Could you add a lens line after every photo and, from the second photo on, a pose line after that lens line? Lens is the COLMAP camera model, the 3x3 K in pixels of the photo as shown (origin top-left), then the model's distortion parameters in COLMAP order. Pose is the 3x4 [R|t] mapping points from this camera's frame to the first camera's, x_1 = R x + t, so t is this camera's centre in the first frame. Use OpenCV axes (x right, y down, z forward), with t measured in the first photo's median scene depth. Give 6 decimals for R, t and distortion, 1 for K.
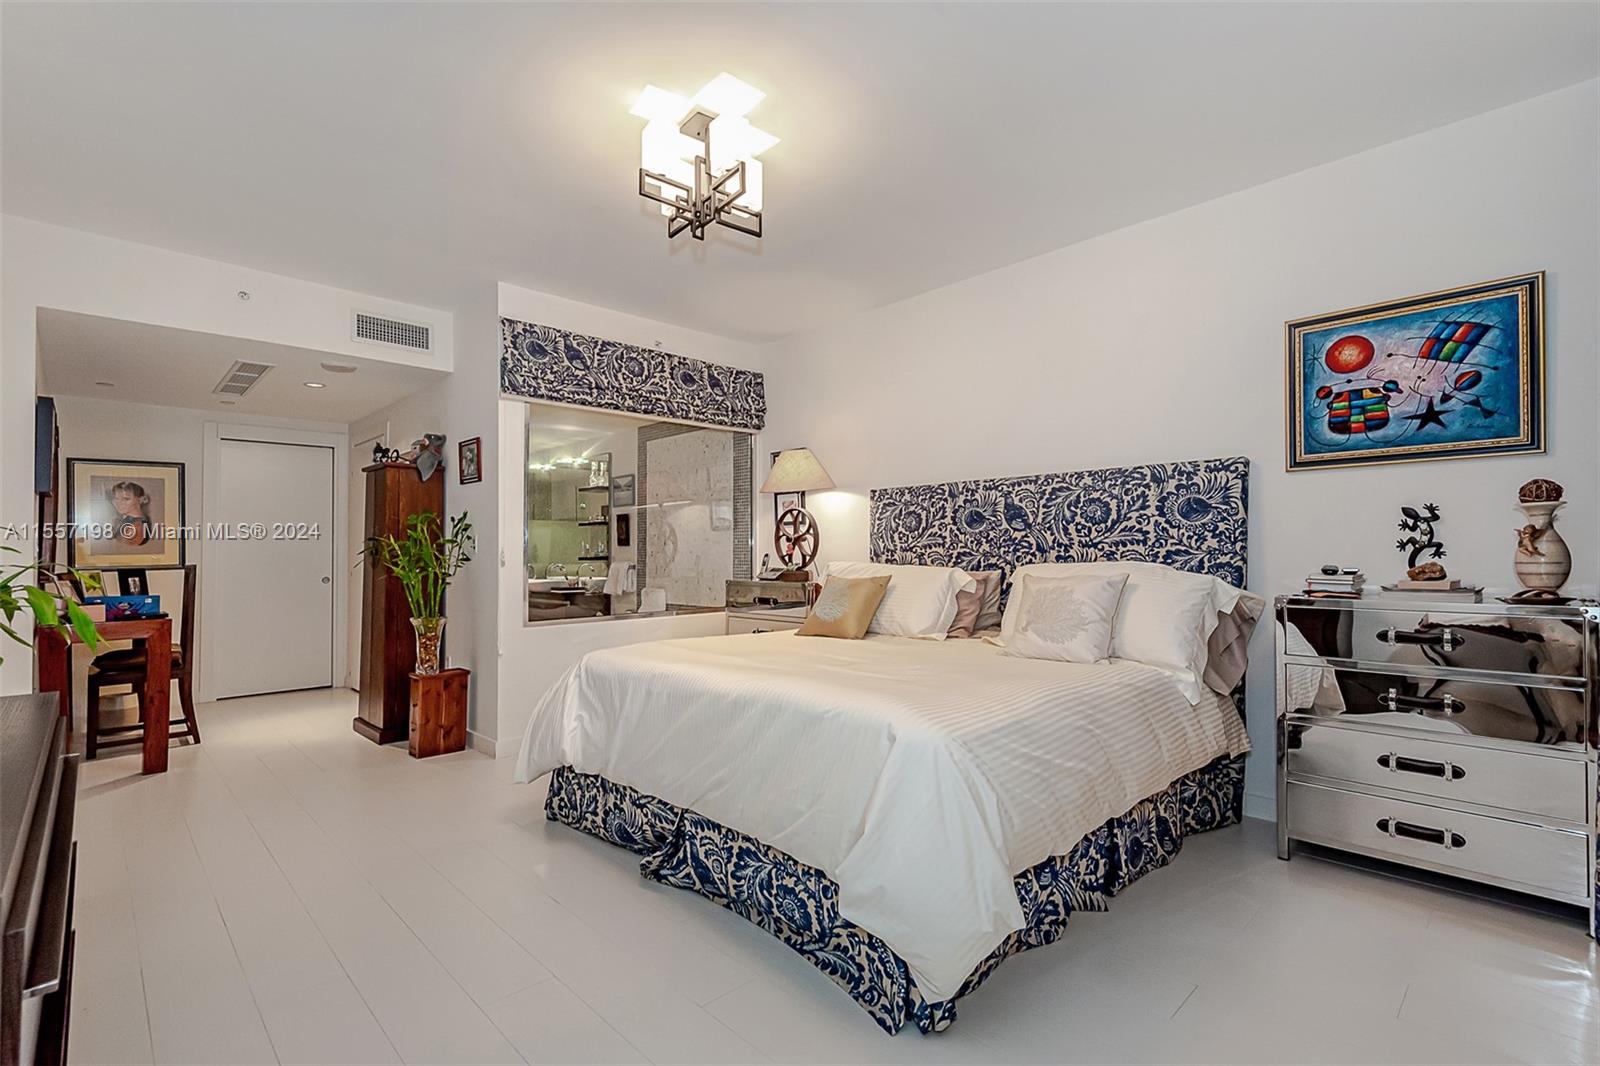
lens RADIAL K [[734.5, 0, 800.9], [0, 734.5, 546.6], [0, 0, 1]] dist [0.023602, -0.014103]
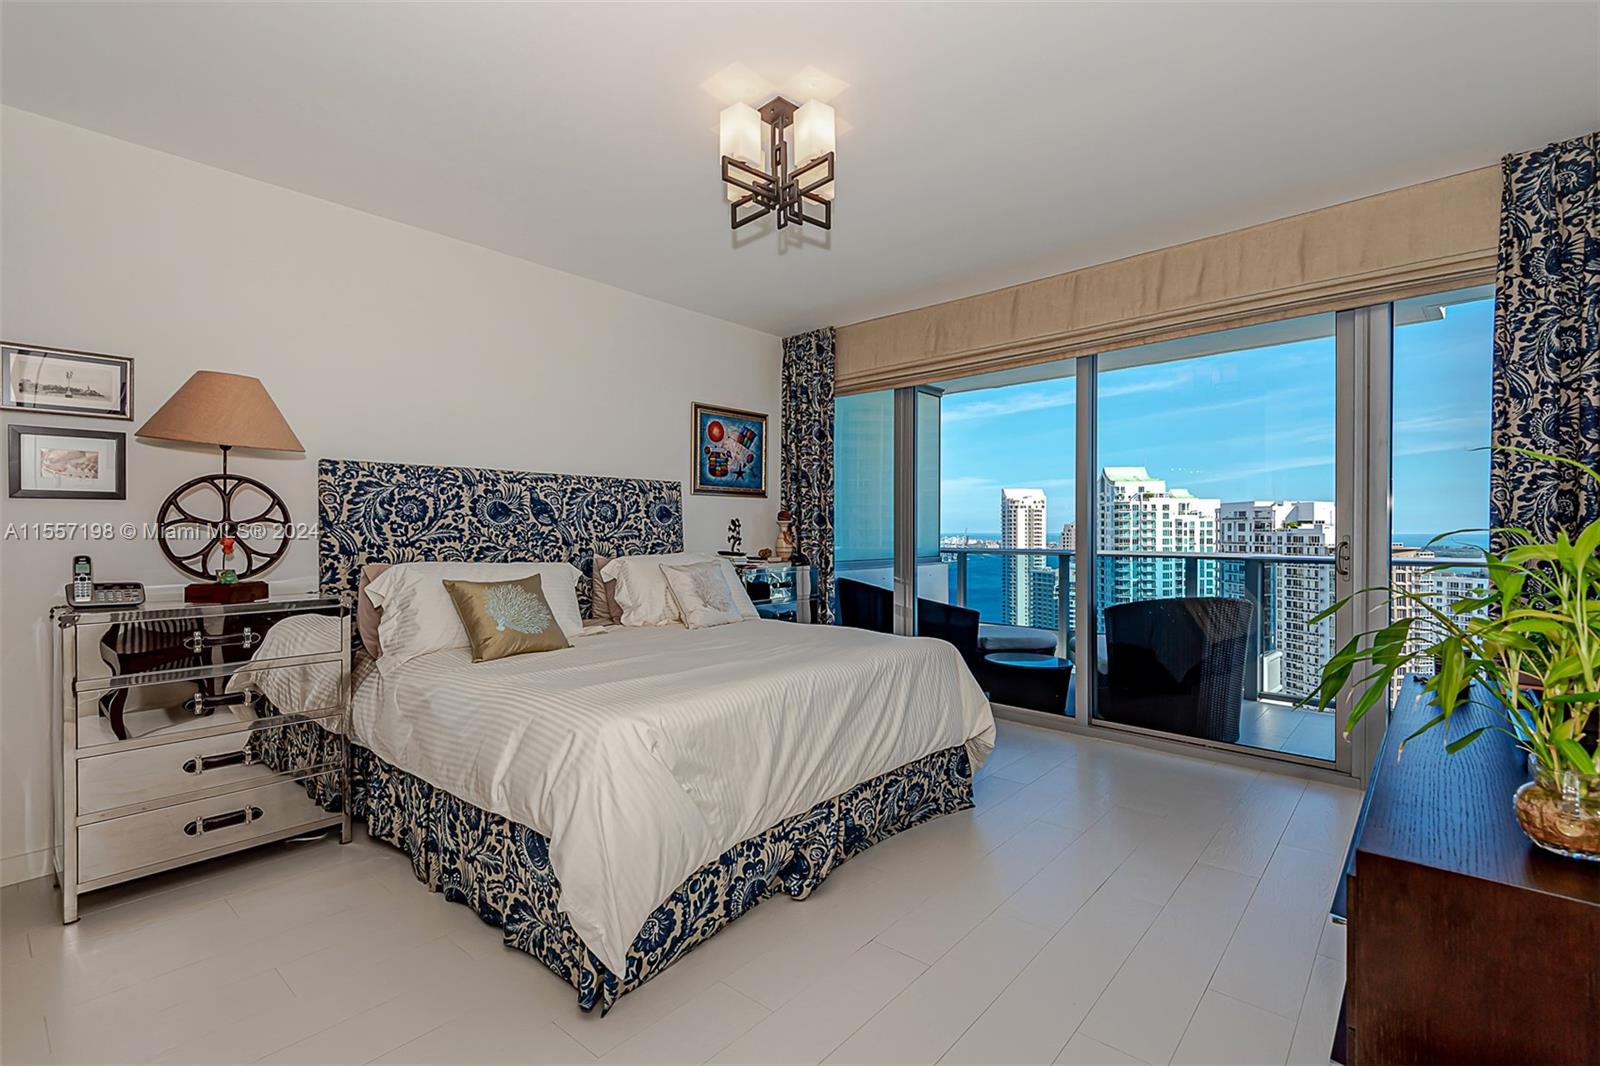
lens RADIAL K [[734.5, 0, 769.1], [0, 734.5, 535.2], [0, 0, 1]] dist [0.023602, -0.014103]
pose [[-0.075880, 0.019157, 0.996933, -0.808128], [0.012758, 0.999752, -0.018241, 0.016060], [-0.997035, 0.011335, -0.076105, 0.816336]]
